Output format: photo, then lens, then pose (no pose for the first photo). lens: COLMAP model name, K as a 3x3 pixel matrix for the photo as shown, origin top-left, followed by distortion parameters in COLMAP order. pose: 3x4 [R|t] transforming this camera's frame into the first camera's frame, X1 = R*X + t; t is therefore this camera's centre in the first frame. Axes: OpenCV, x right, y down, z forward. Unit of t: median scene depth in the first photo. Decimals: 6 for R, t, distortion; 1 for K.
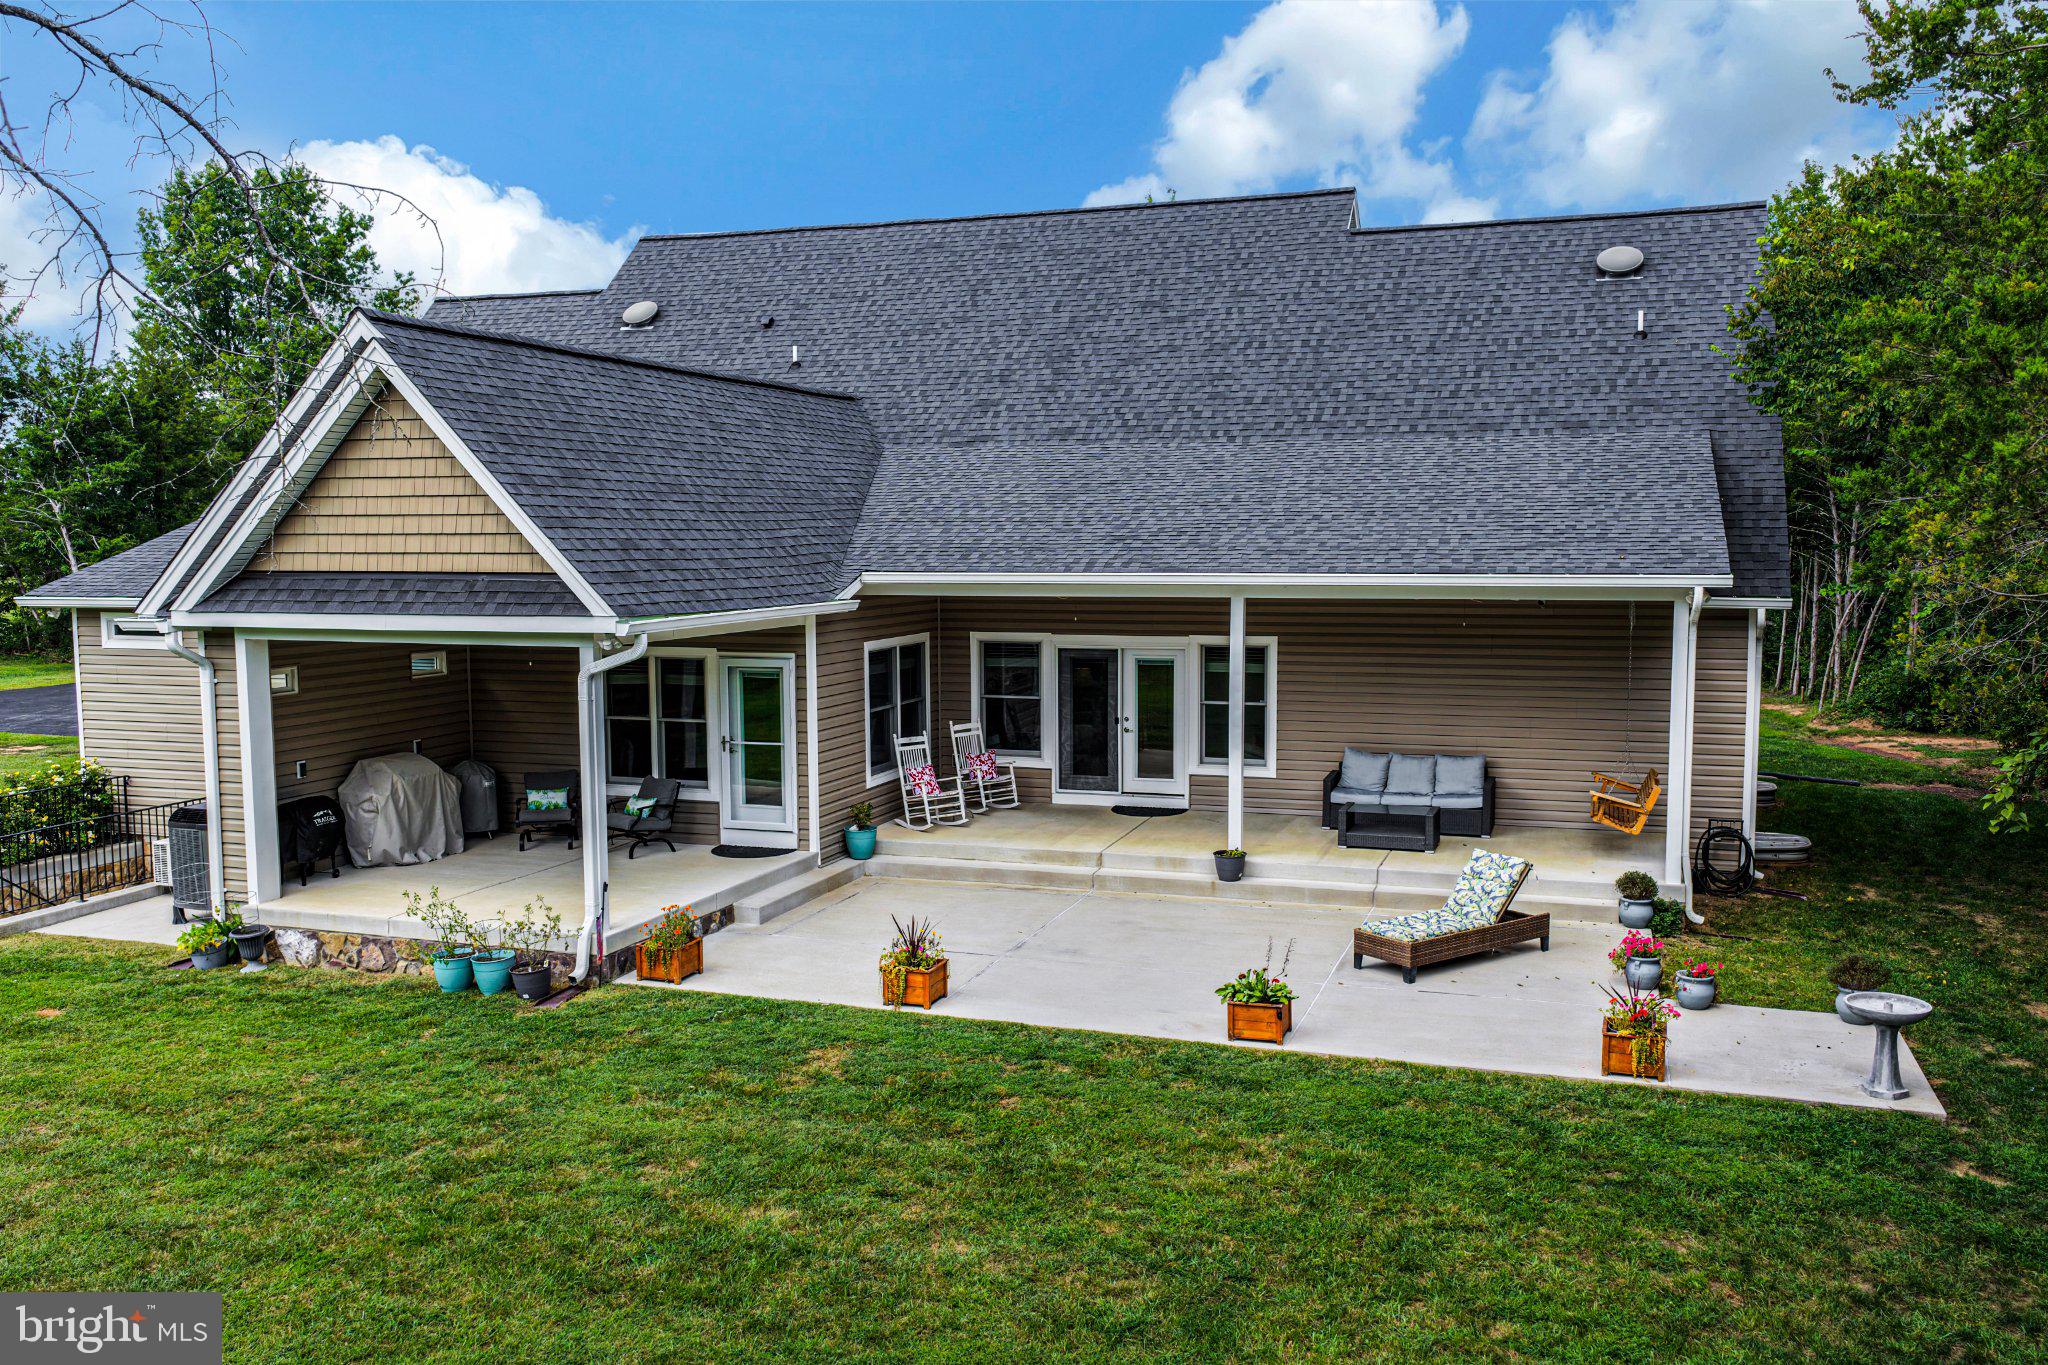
lens RADIAL K [[1730.7, 0, 1024.0], [0, 1730.7, 682.5], [0, 0, 1]] dist [0.002392, 0.008153]
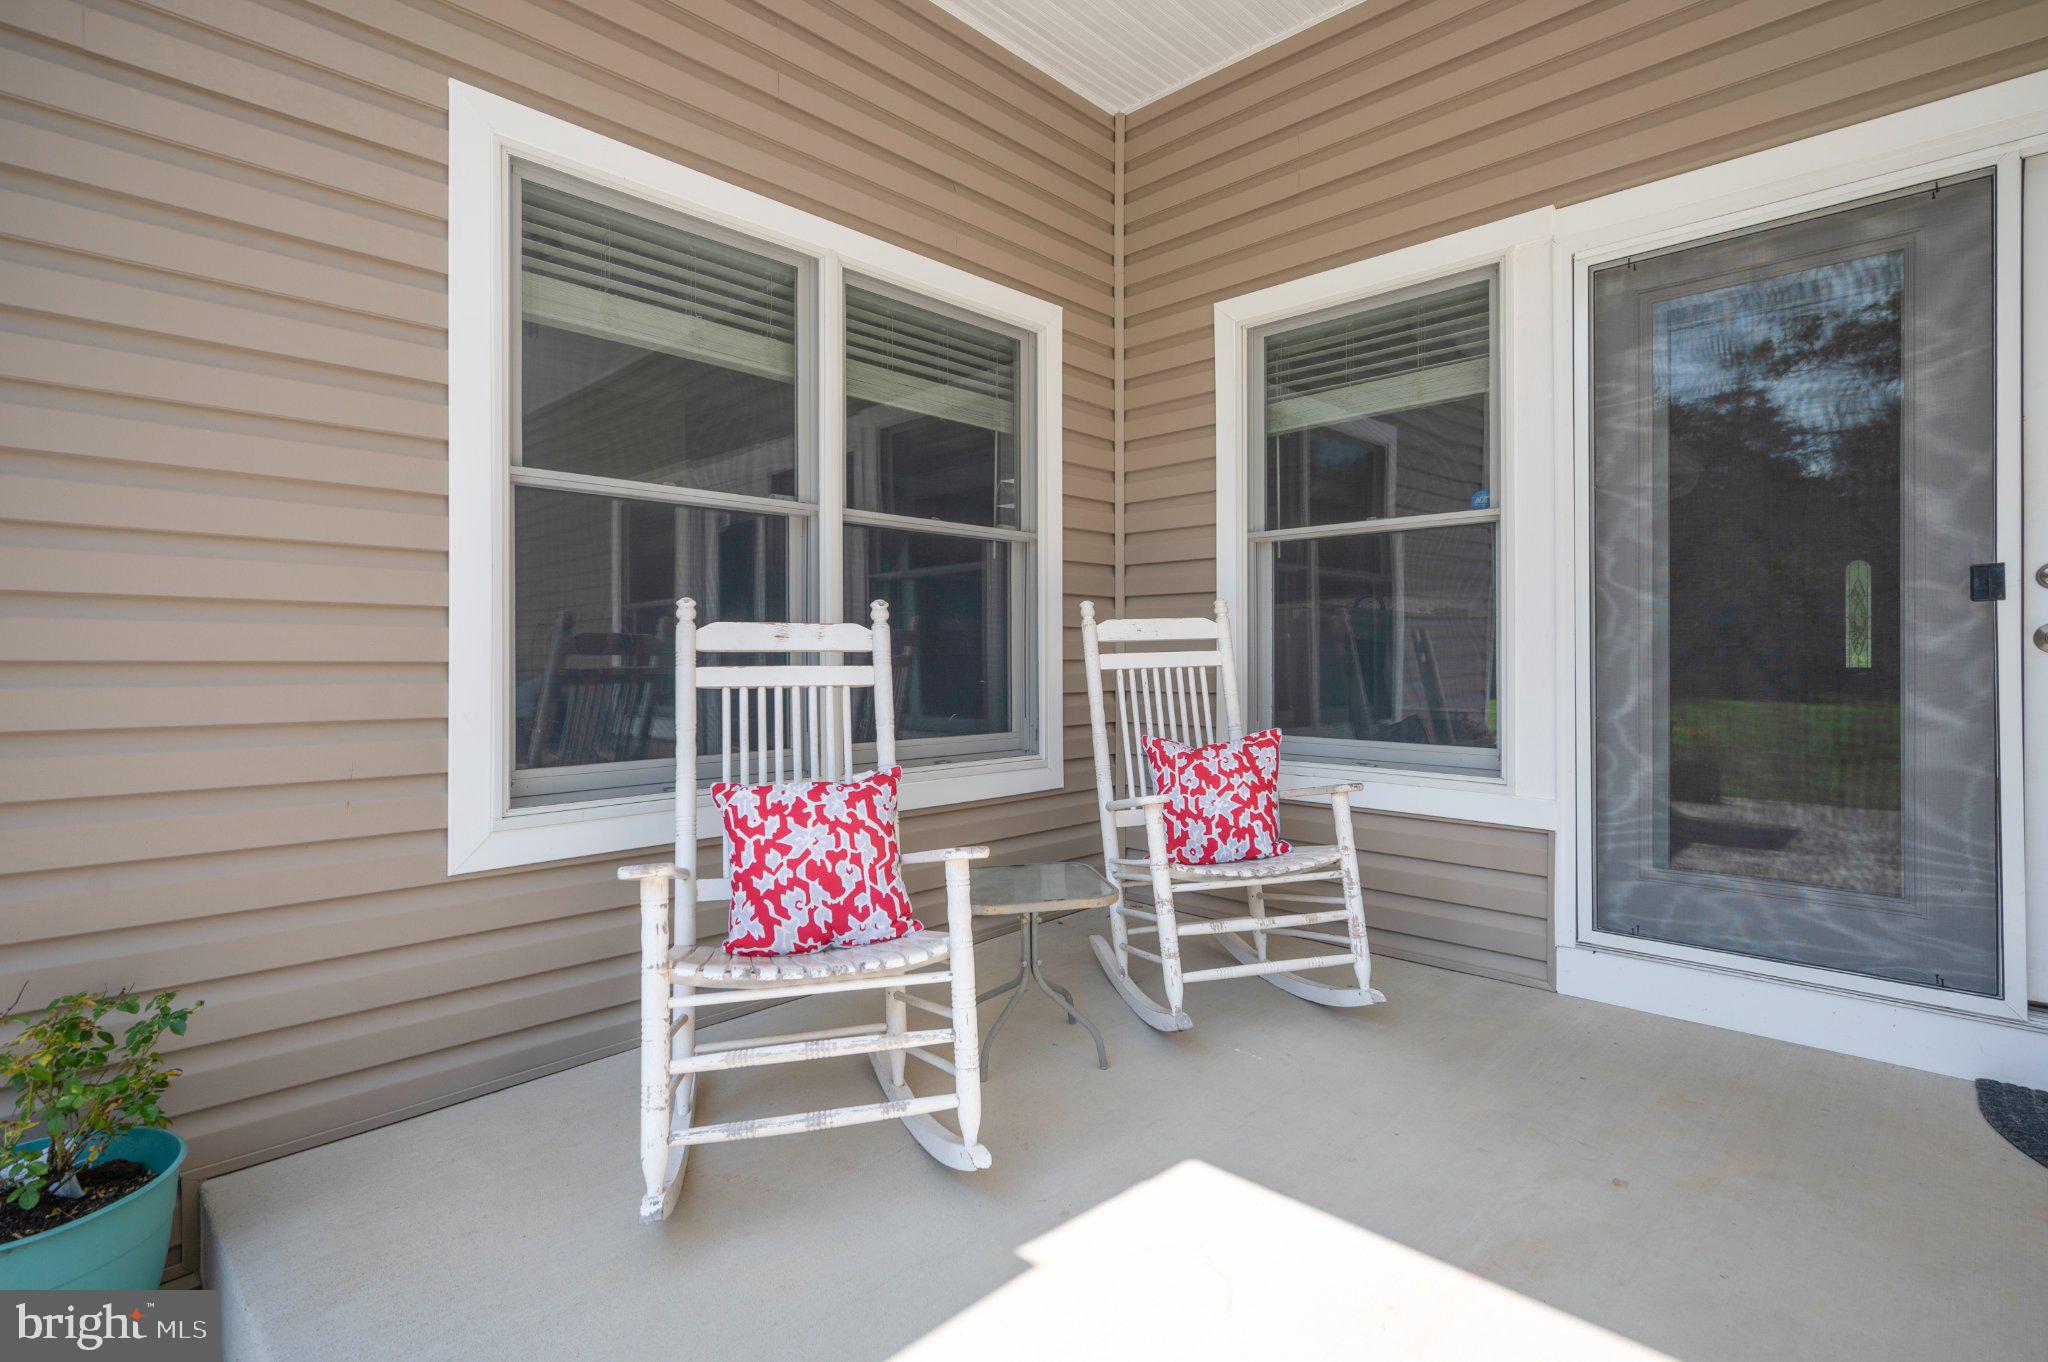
lens RADIAL K [[1006.6, 0, 1041.6], [0, 1006.6, 643.0], [0, 0, 1]] dist [0.014486, 0.000123]
pose [[0.911411, -0.002999, -0.411486, 0.010151], [-0.037627, 0.995177, -0.090594, 0.041560], [0.409773, 0.098052, 0.906902, 0.881073]]
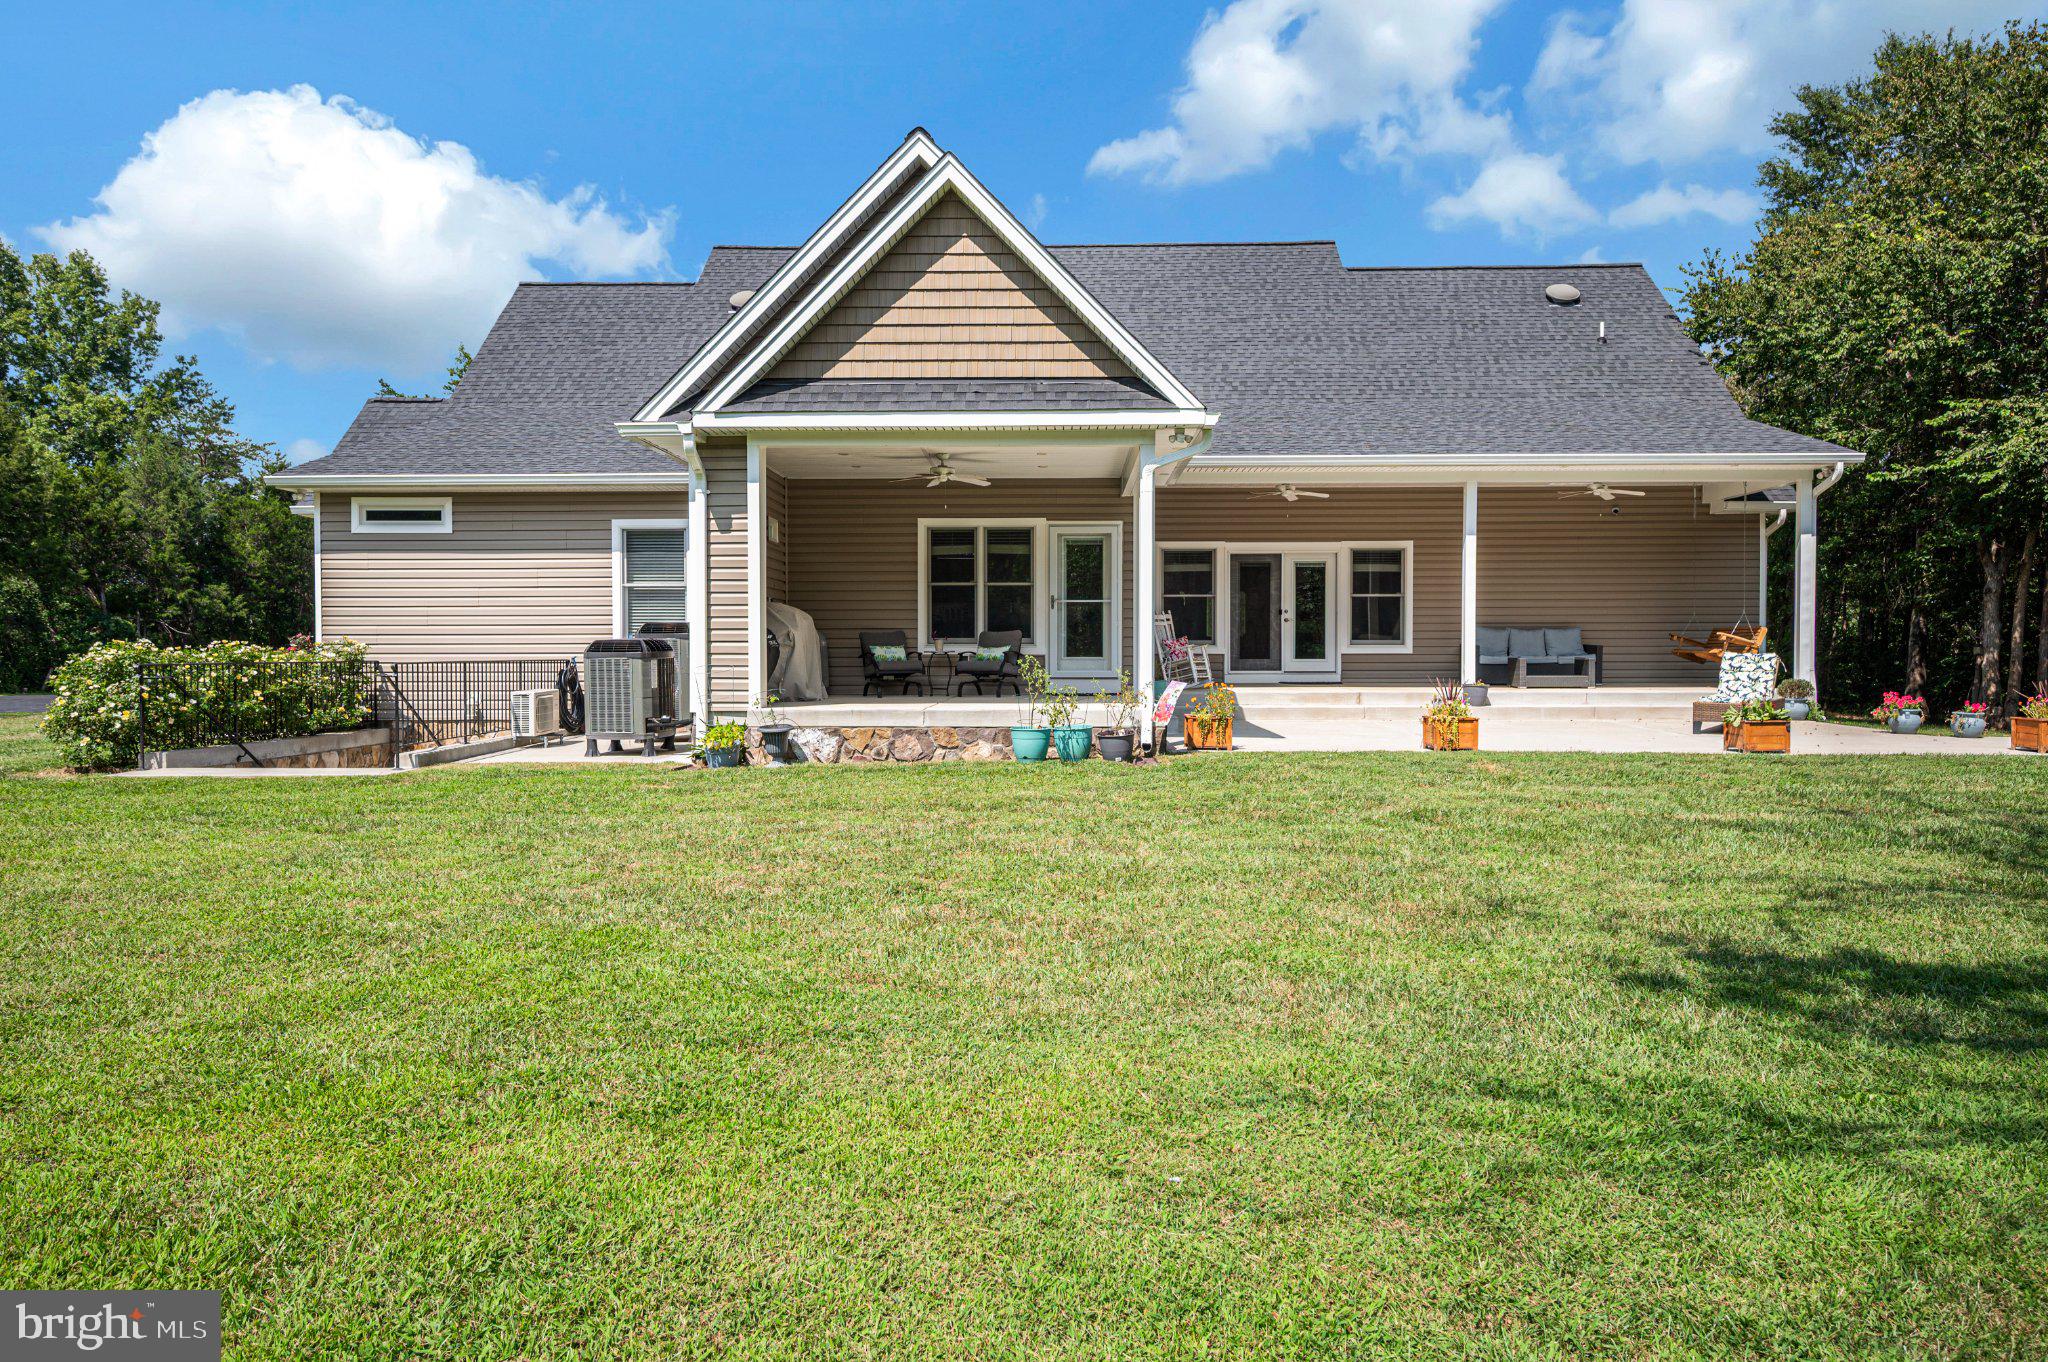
lens RADIAL K [[1342.3, 0, 1024.0], [0, 1342.3, 681.0], [0, 0, 1]] dist [-0.004143, -0.004156]
pose [[0.950722, -0.002202, 0.310038, -0.420778], [0.023321, 0.997650, -0.064429, 0.129633], [-0.309167, 0.068485, 0.948539, 0.158343]]
